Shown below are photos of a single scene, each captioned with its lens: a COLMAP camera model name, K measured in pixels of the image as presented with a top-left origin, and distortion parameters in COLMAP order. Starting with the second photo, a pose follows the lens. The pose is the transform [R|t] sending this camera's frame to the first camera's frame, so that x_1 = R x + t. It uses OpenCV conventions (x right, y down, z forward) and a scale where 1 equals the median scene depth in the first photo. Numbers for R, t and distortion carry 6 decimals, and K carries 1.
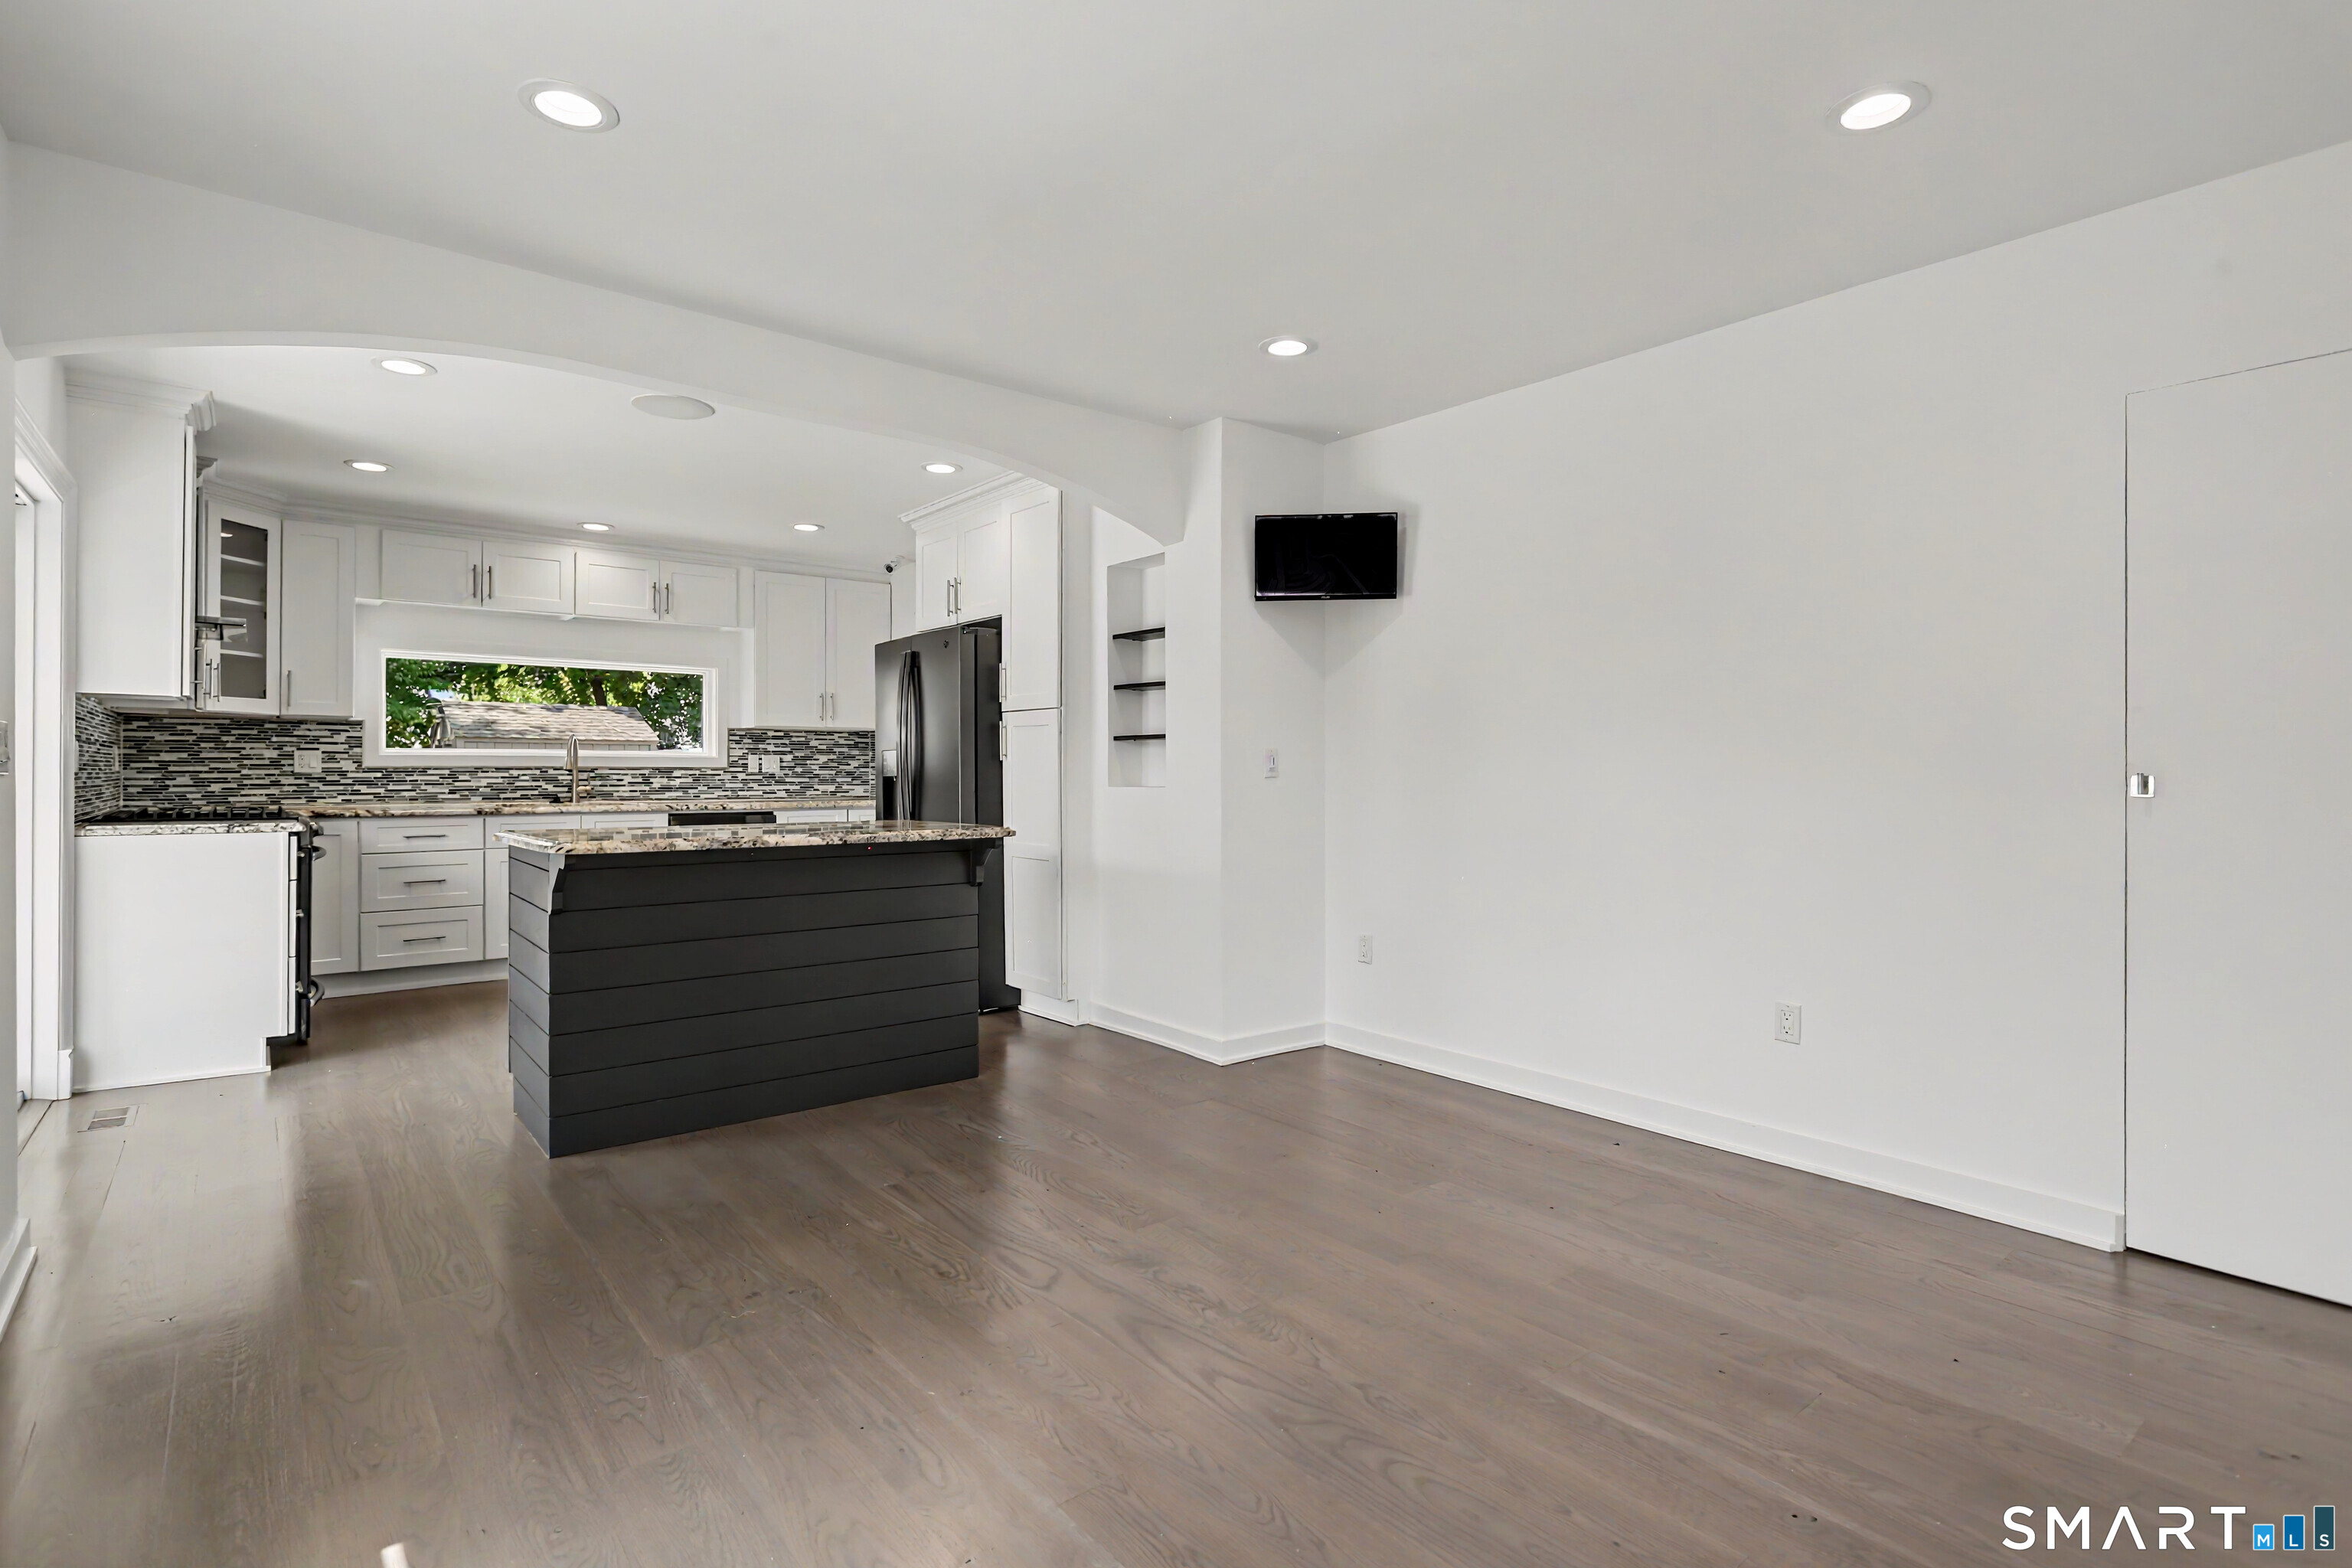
lens RADIAL K [[1132.2, 0, 1169.9], [0, 1132.2, 773.8], [0, 0, 1]] dist [-0.007172, 0.002516]
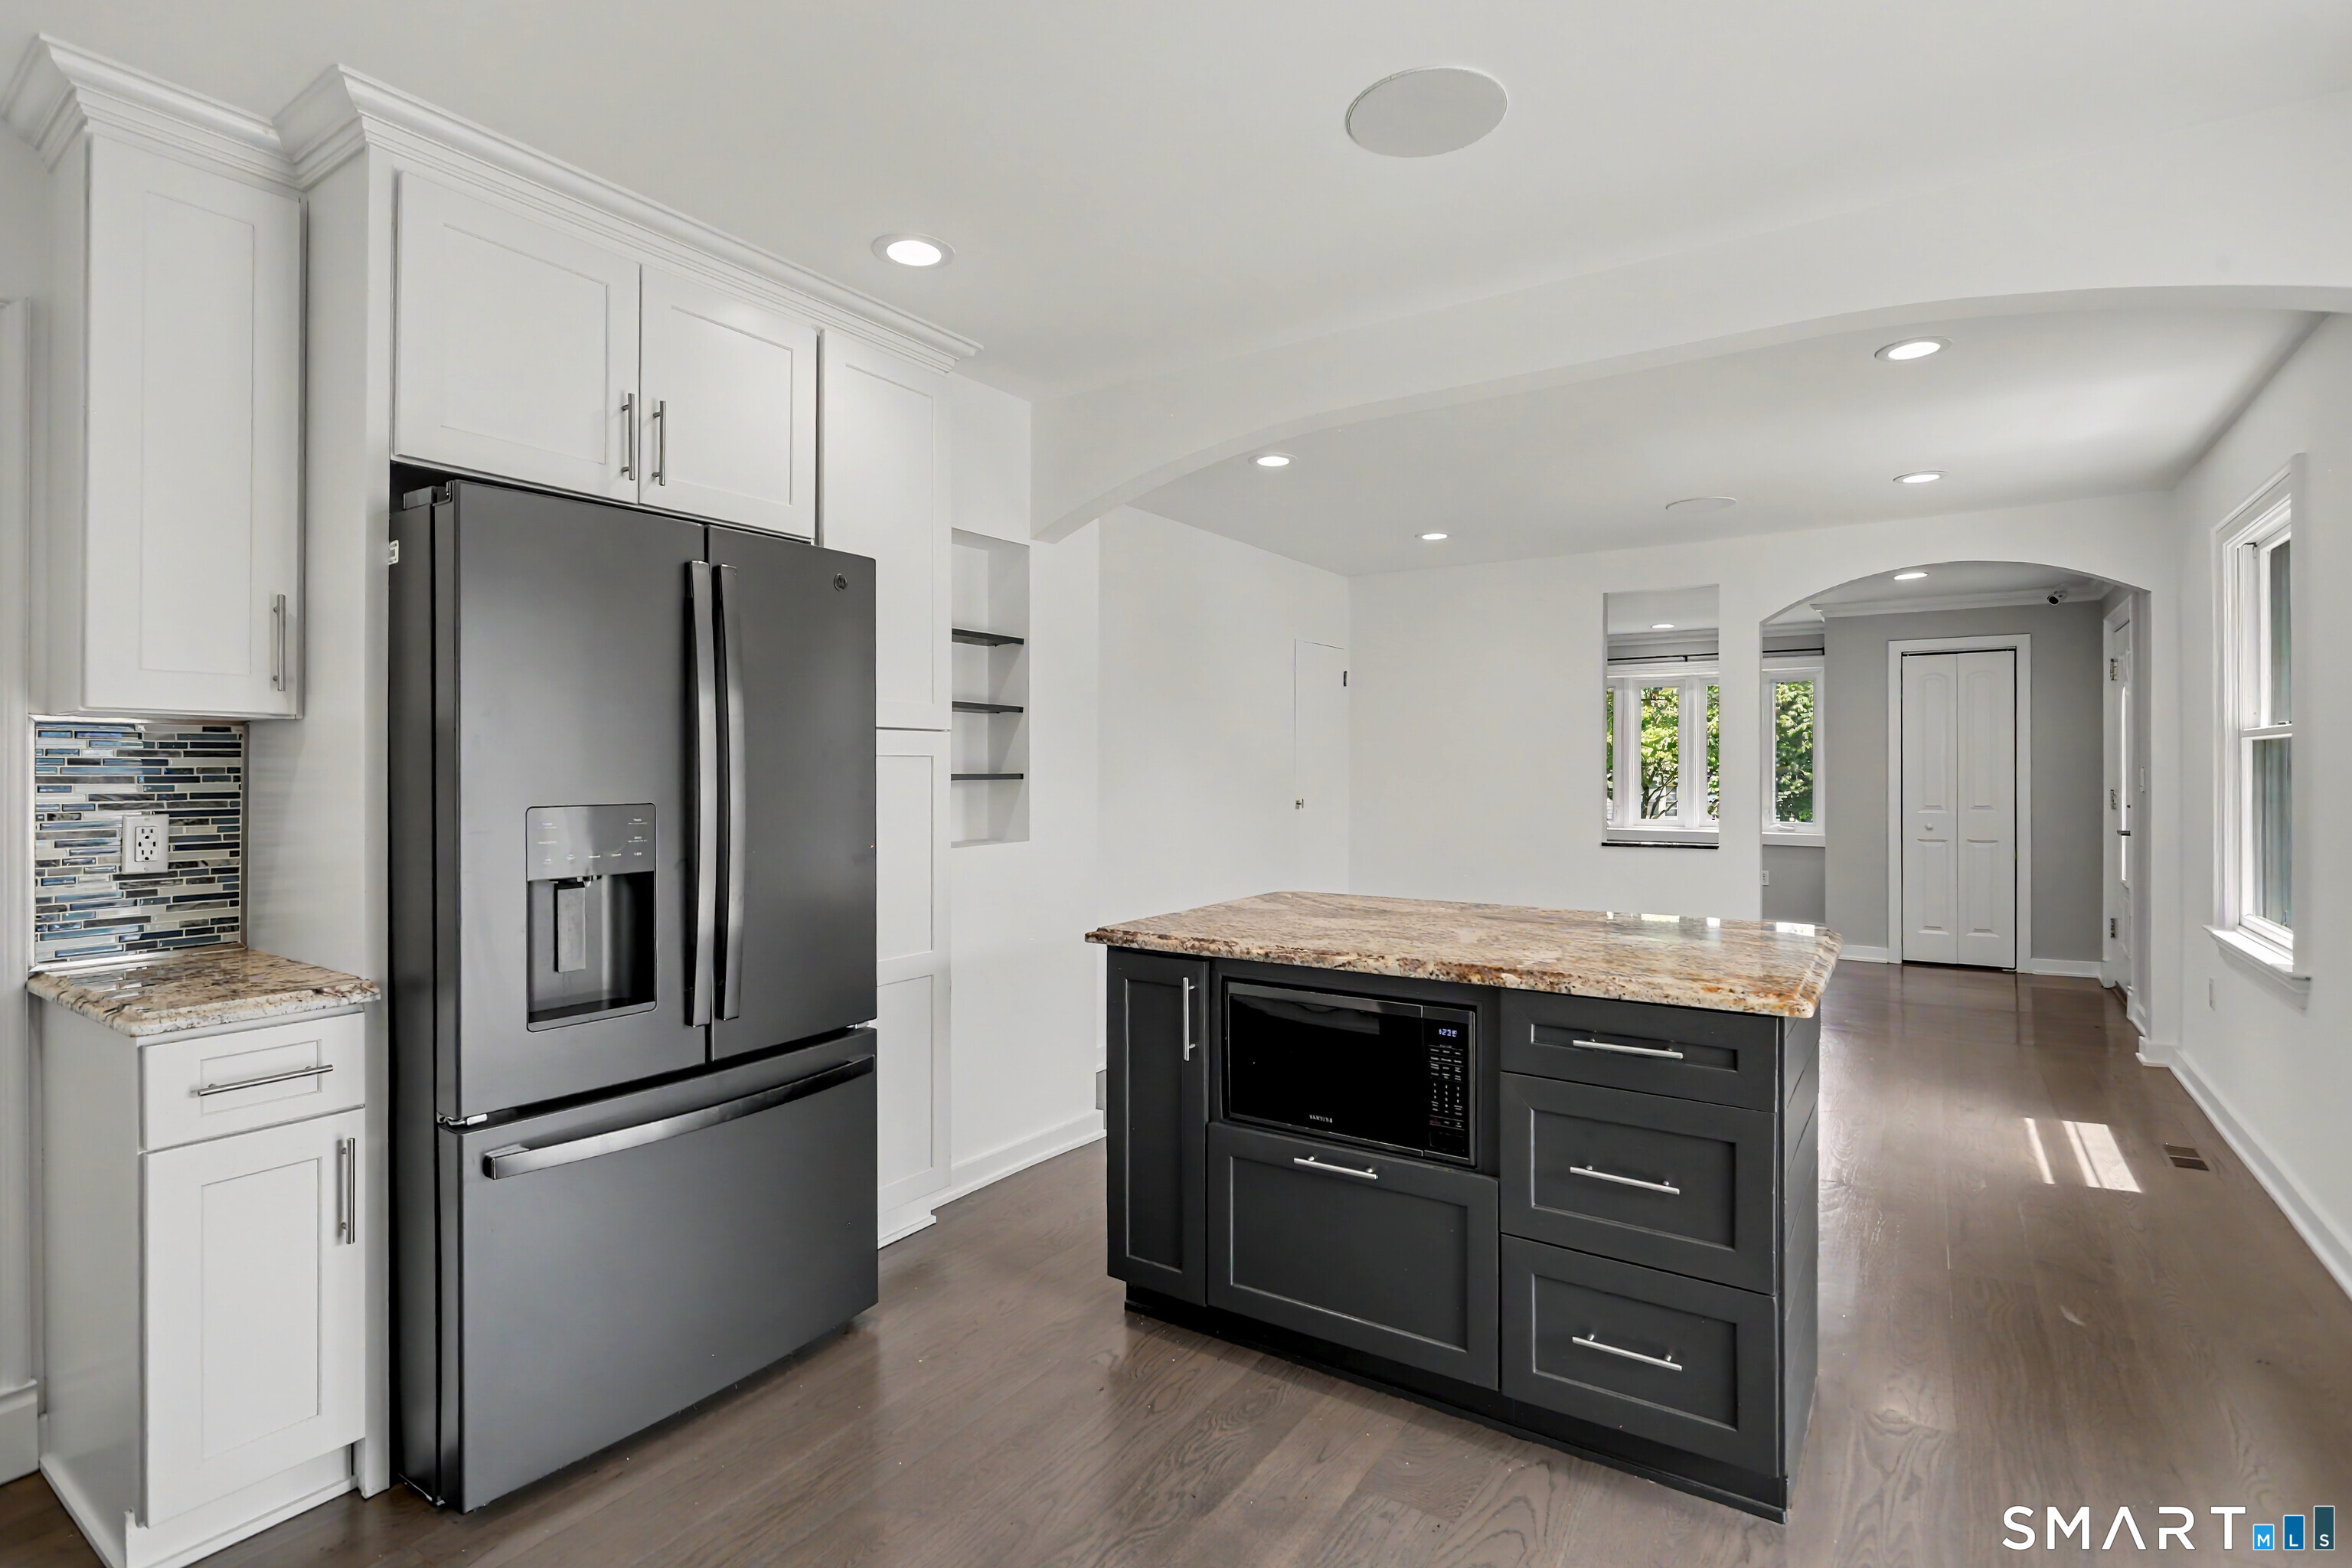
lens RADIAL K [[1132.2, 0, 1182.6], [0, 1132.2, 779.8], [0, 0, 1]] dist [-0.007172, 0.002516]
pose [[-0.307744, -0.007324, 0.951441, -0.613528], [0.003147, 0.999957, 0.008716, -0.030451], [-0.951464, 0.005677, -0.307708, 0.897655]]
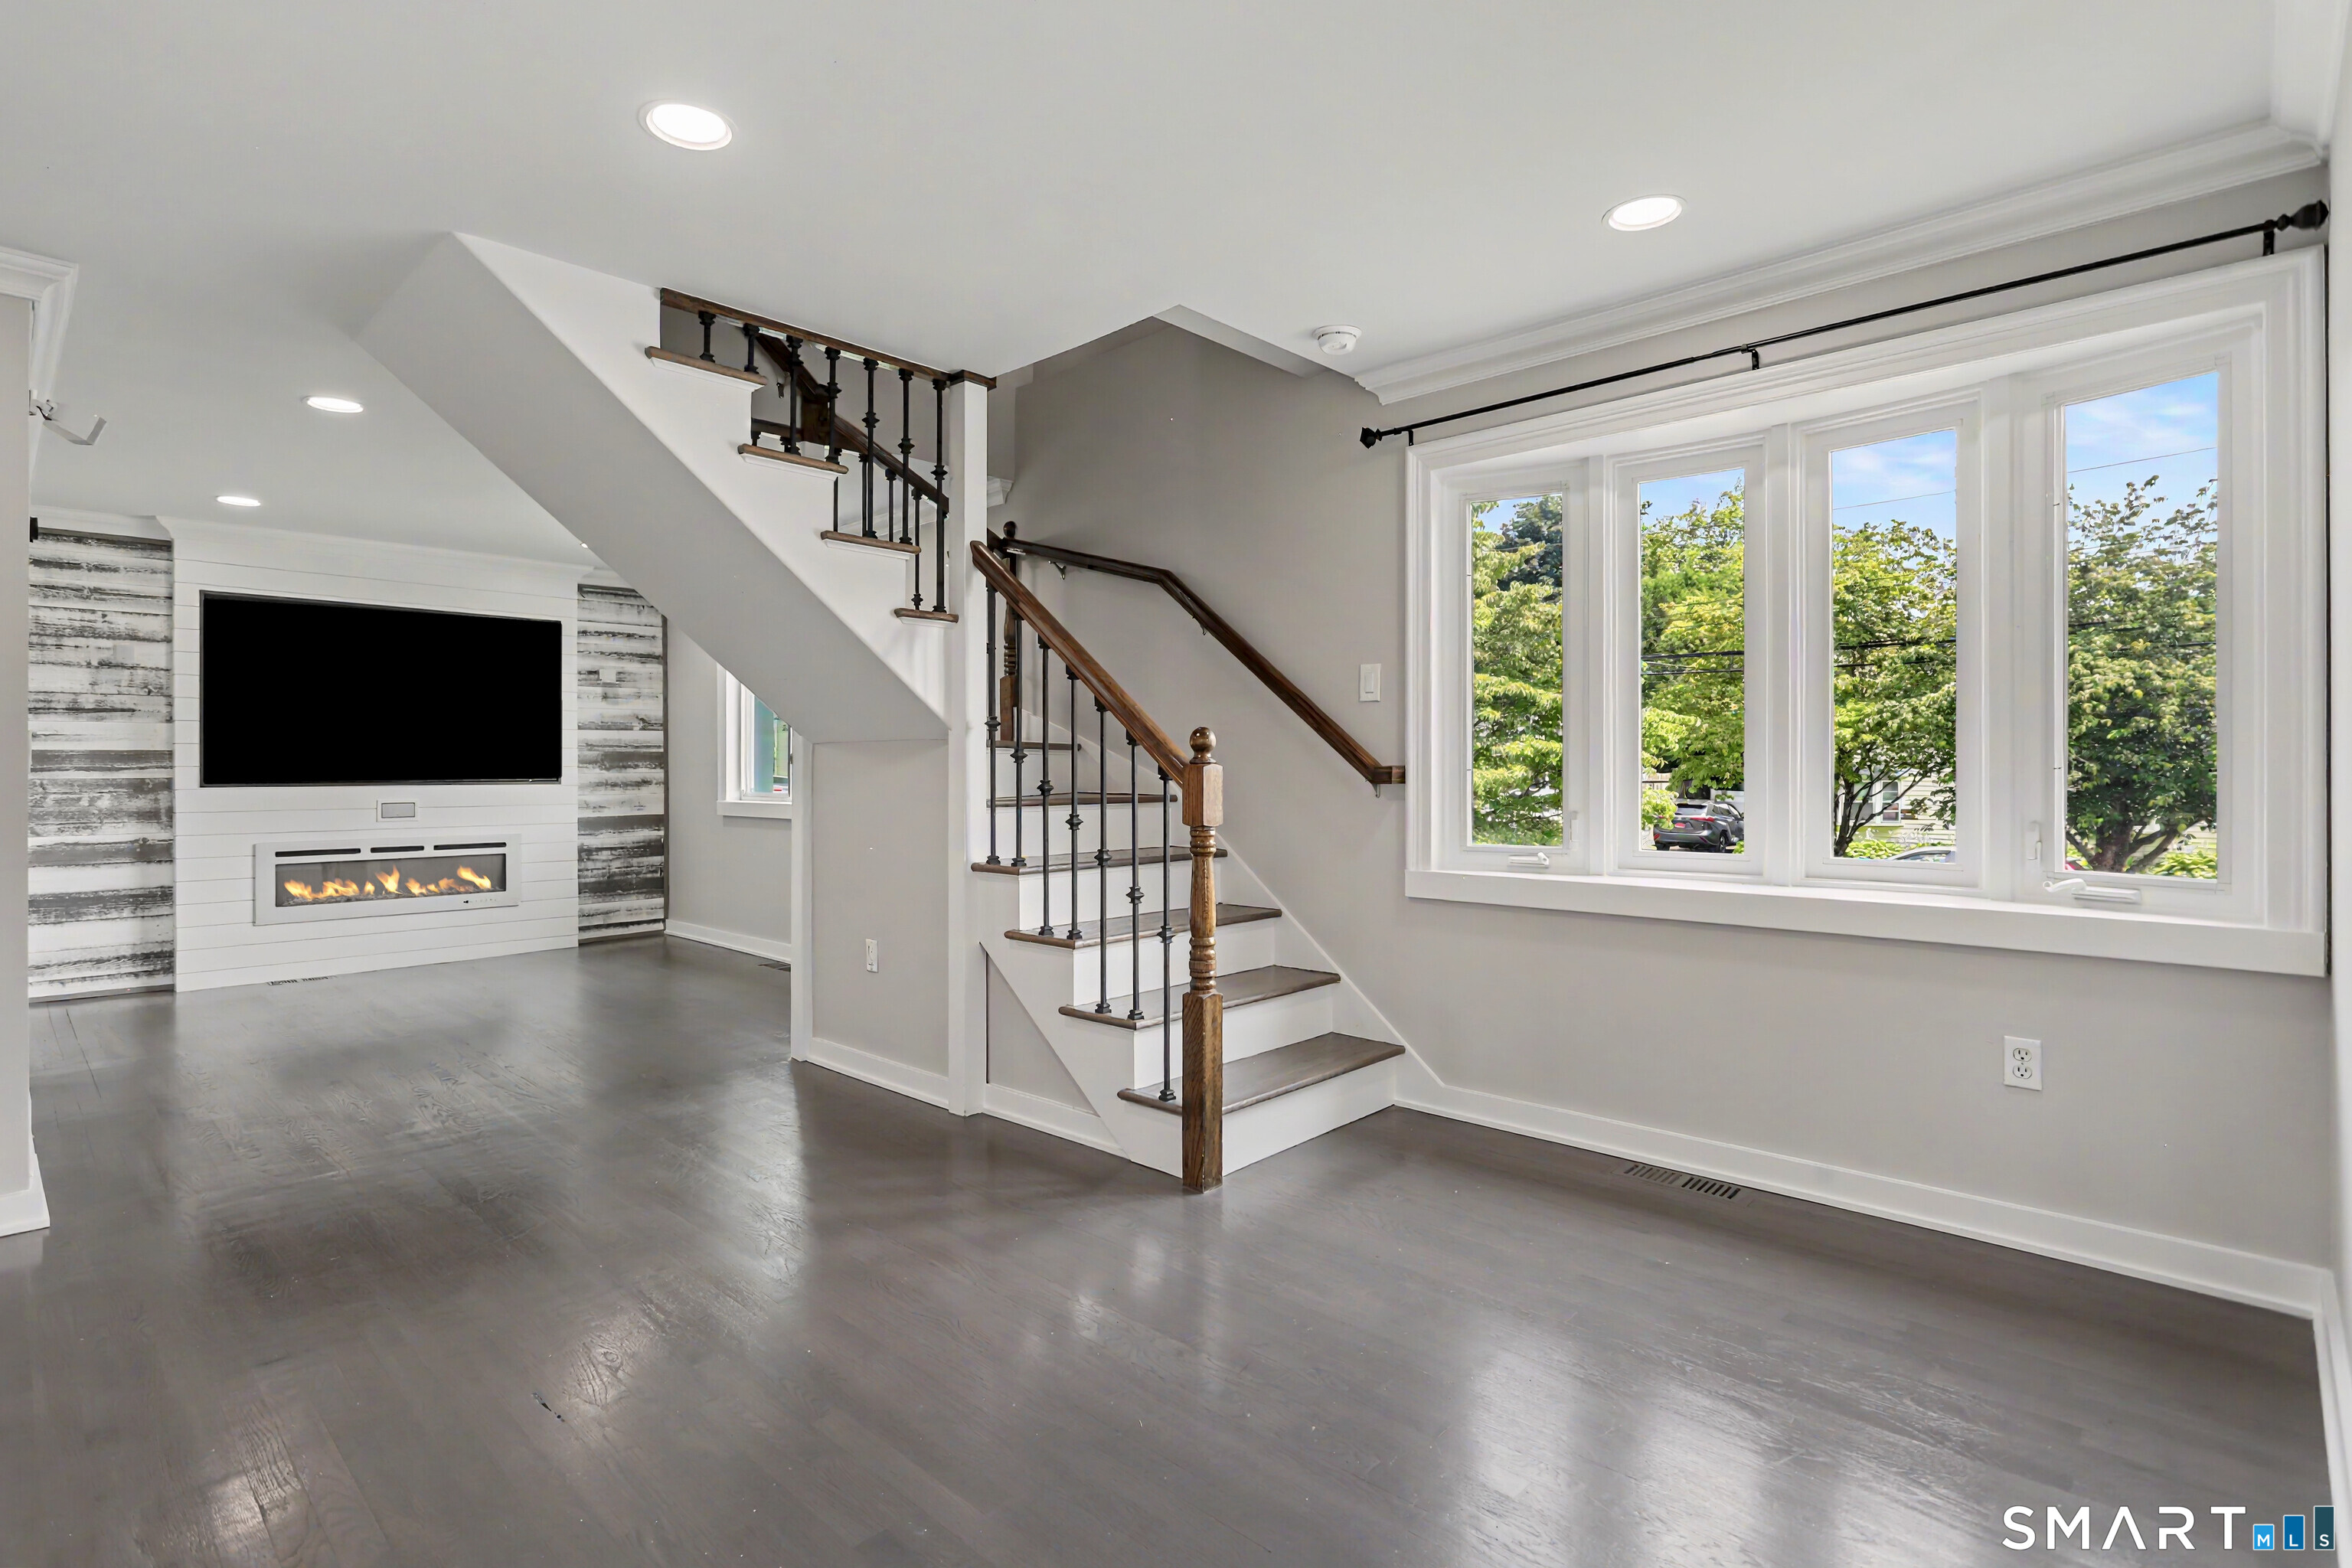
lens RADIAL K [[1132.2, 0, 1173.3], [0, 1132.2, 777.5], [0, 0, 1]] dist [-0.007172, 0.002516]
pose [[-0.133258, -0.003229, 0.991076, 0.186824], [0.003843, 0.999985, 0.003775, 0.000835], [-0.991074, 0.004312, -0.133244, 0.089806]]
